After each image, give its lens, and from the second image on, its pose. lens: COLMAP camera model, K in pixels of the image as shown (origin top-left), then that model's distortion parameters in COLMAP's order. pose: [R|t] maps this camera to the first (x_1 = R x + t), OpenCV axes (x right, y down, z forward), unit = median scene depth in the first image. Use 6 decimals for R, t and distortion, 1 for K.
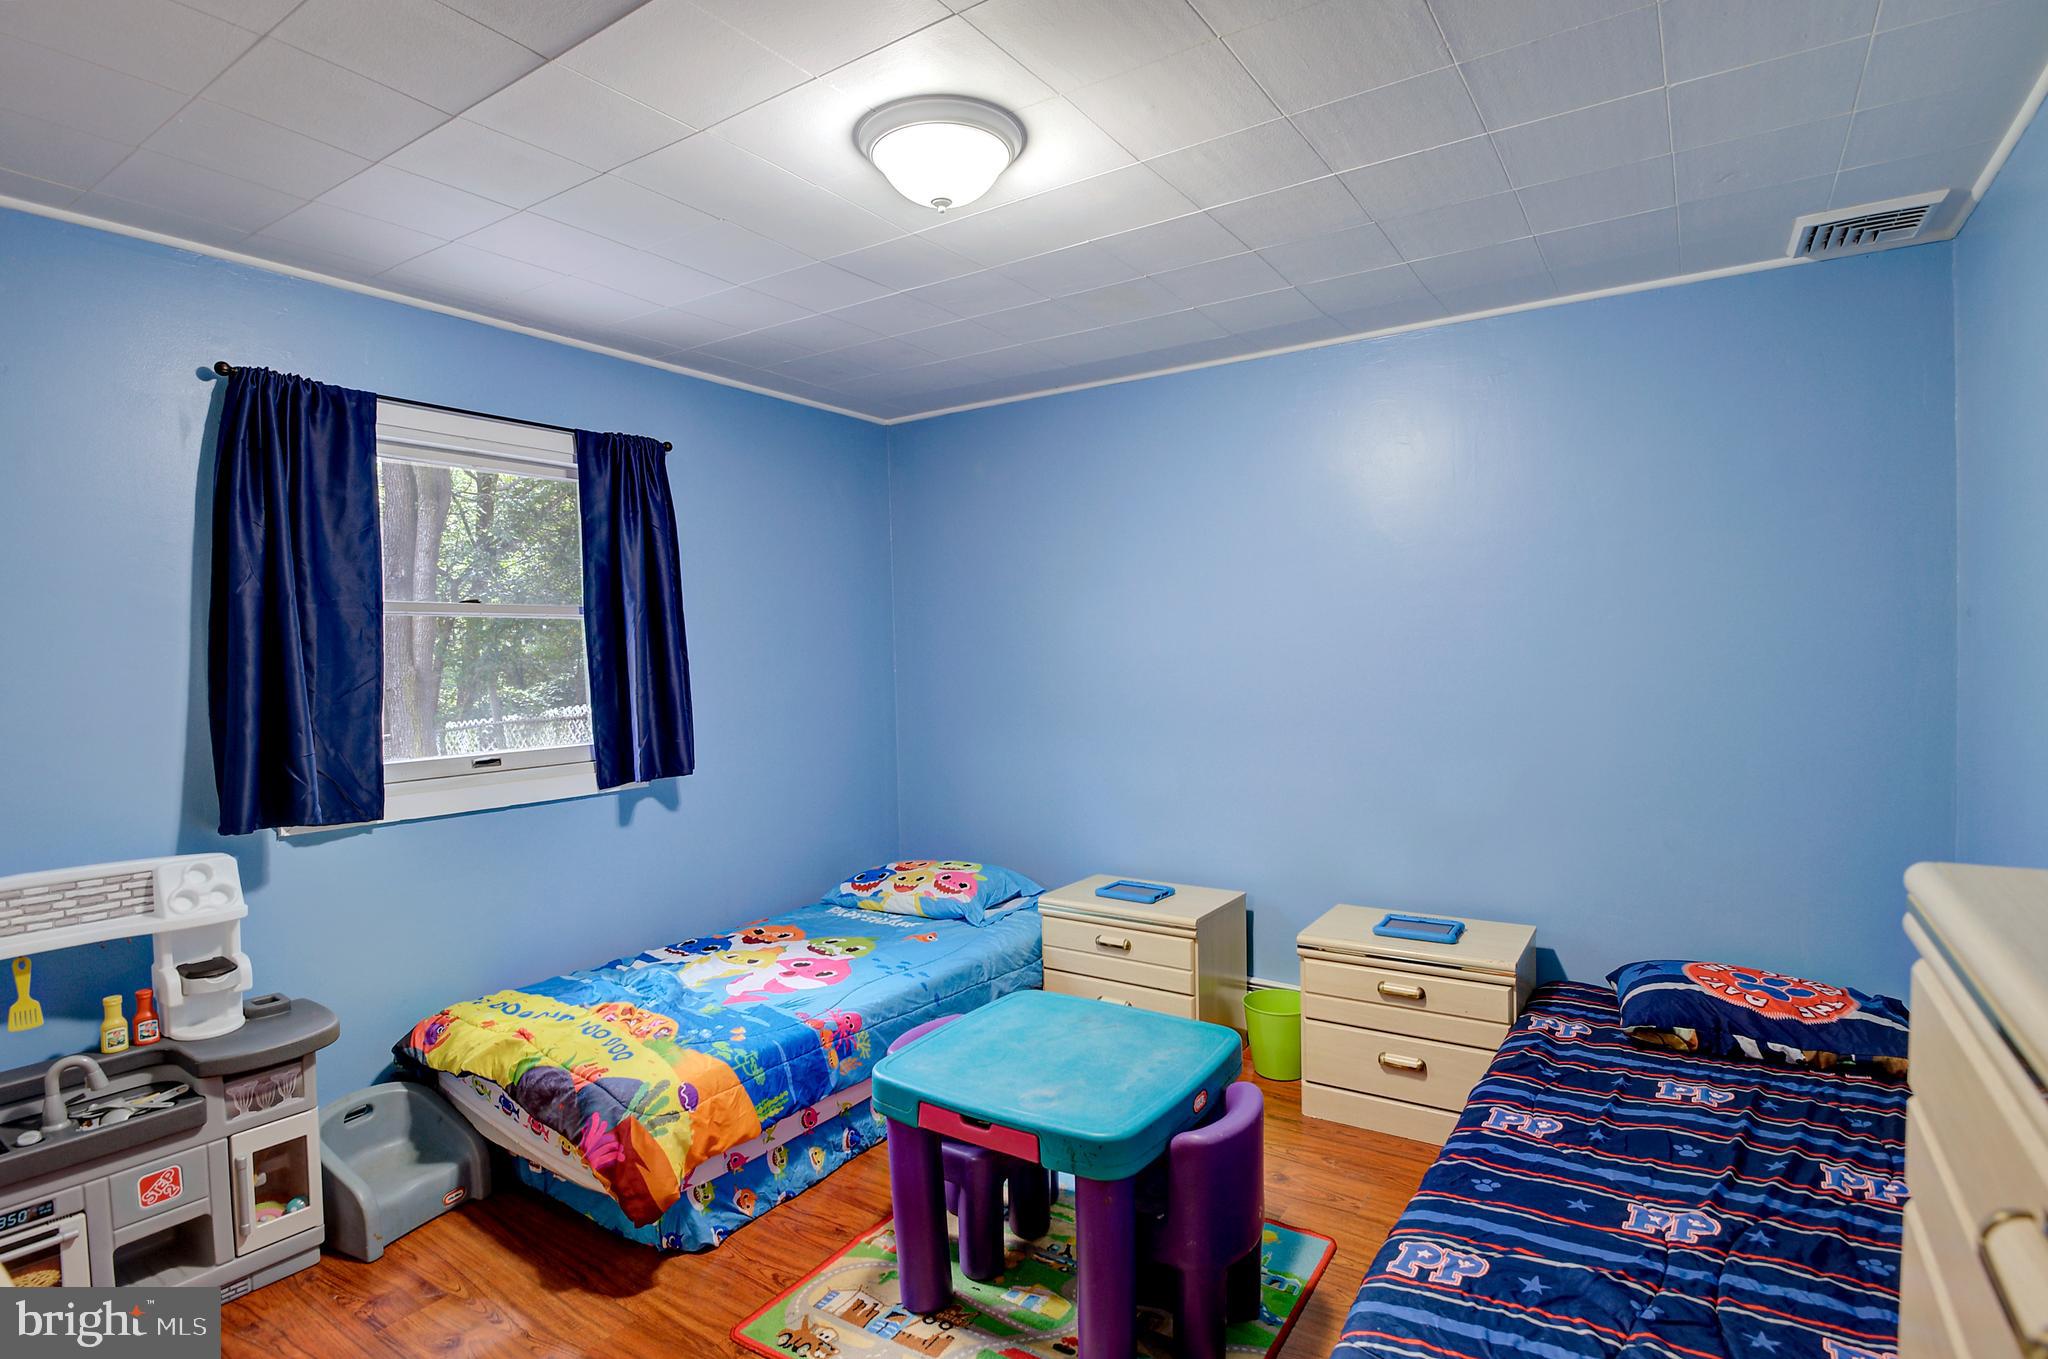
lens RADIAL K [[1013.3, 0, 1020.2], [0, 1013.3, 679.4], [0, 0, 1]] dist [-0.018959, -0.005245]
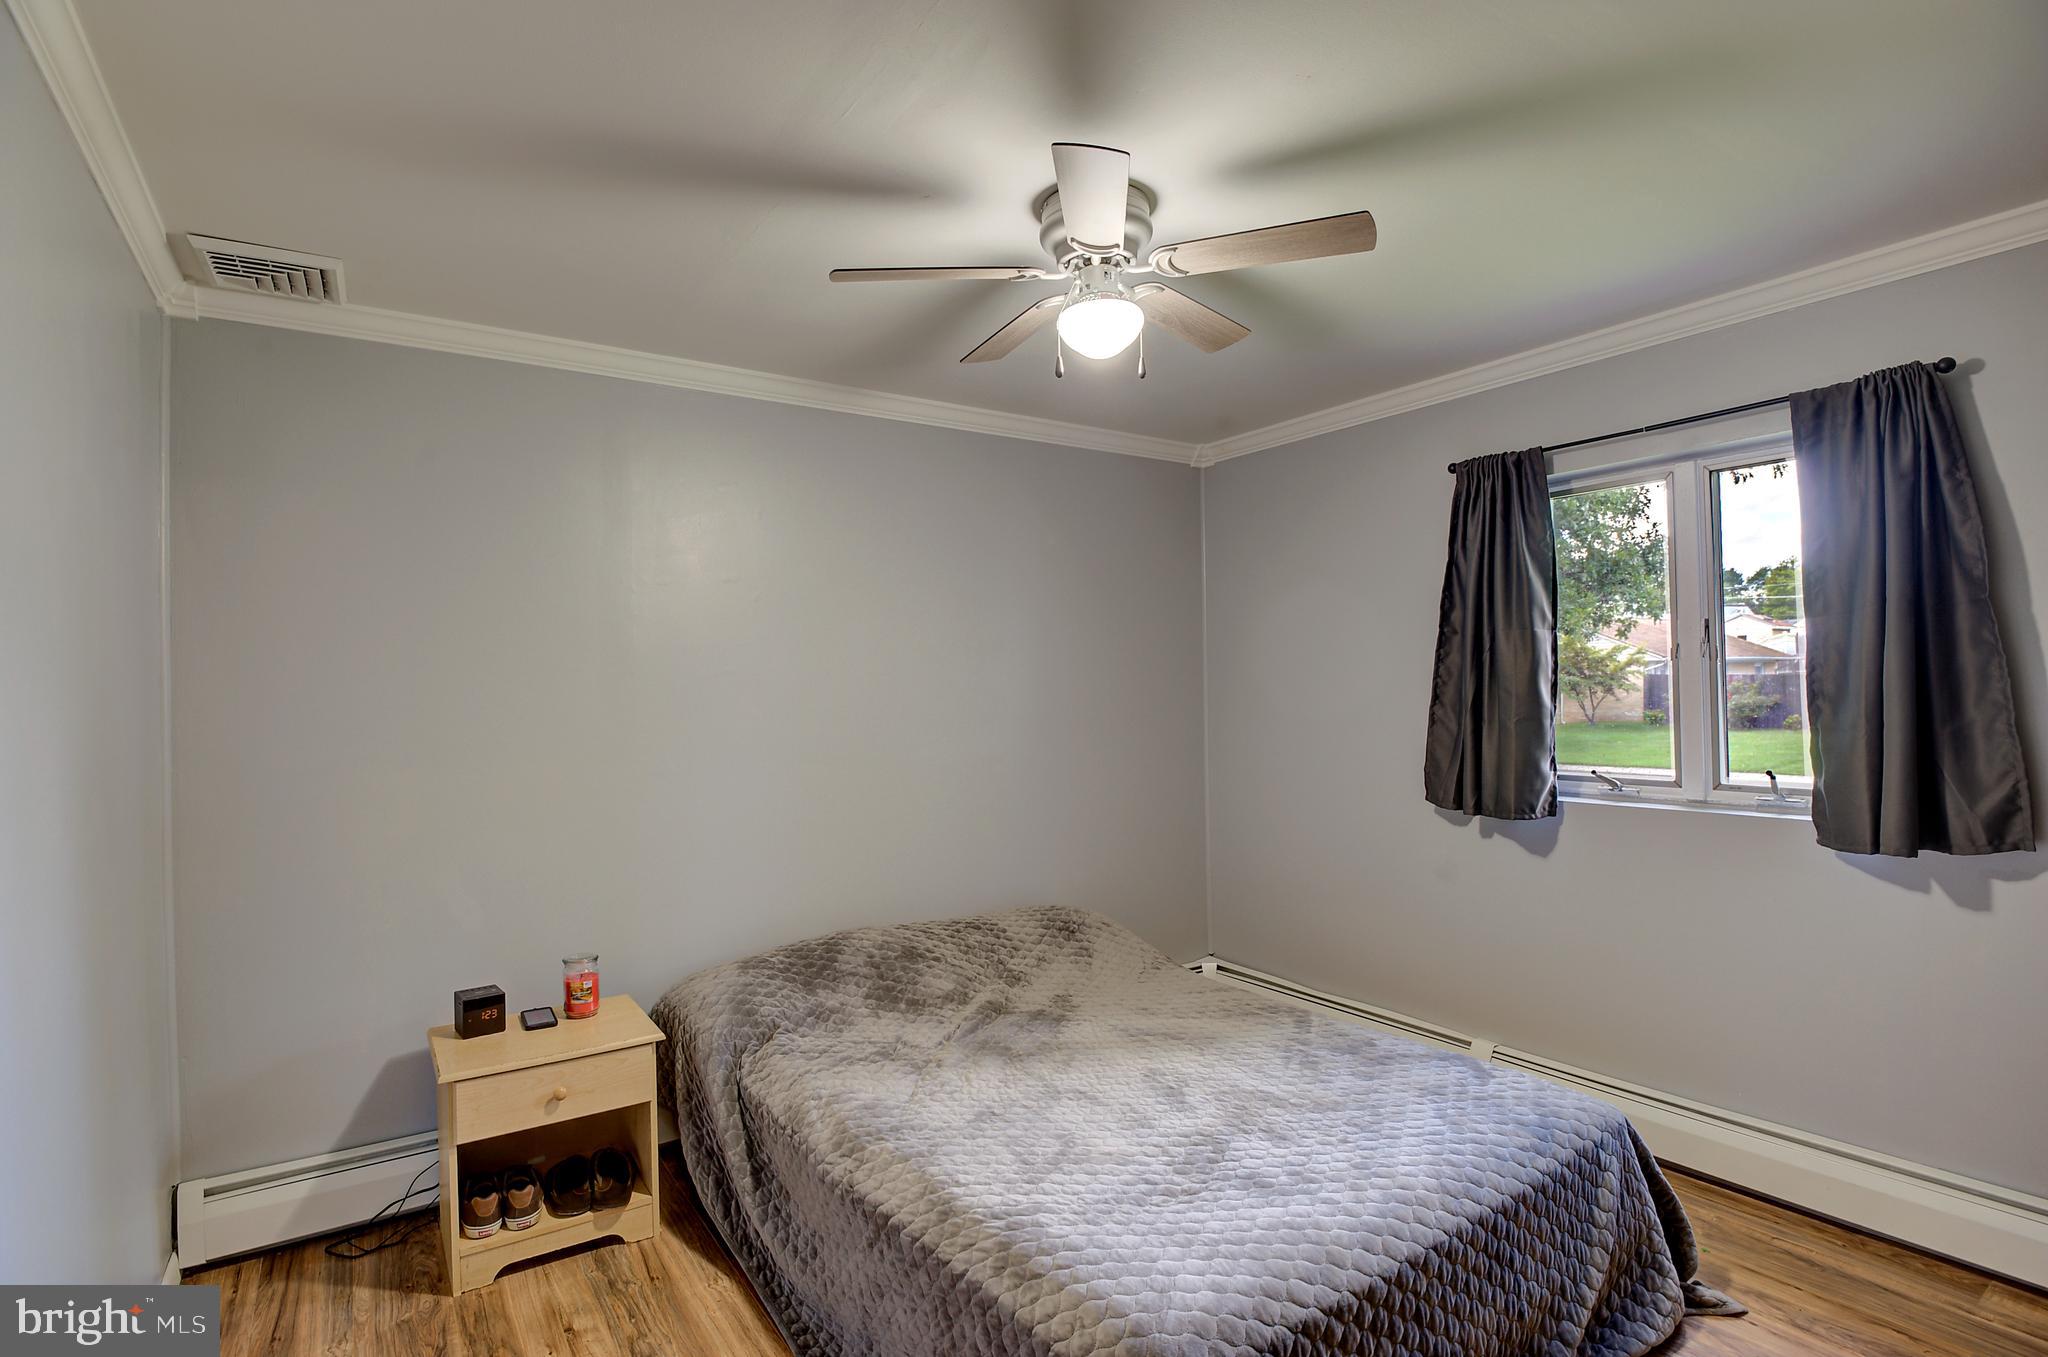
lens RADIAL K [[1013.3, 0, 1020.2], [0, 1013.3, 678.4], [0, 0, 1]] dist [-0.018959, -0.005245]
pose [[-0.374332, 0.015466, -0.927166, 0.582423], [-0.012365, 0.999689, 0.021668, -0.044924], [0.927212, 0.019575, -0.374024, 0.831352]]
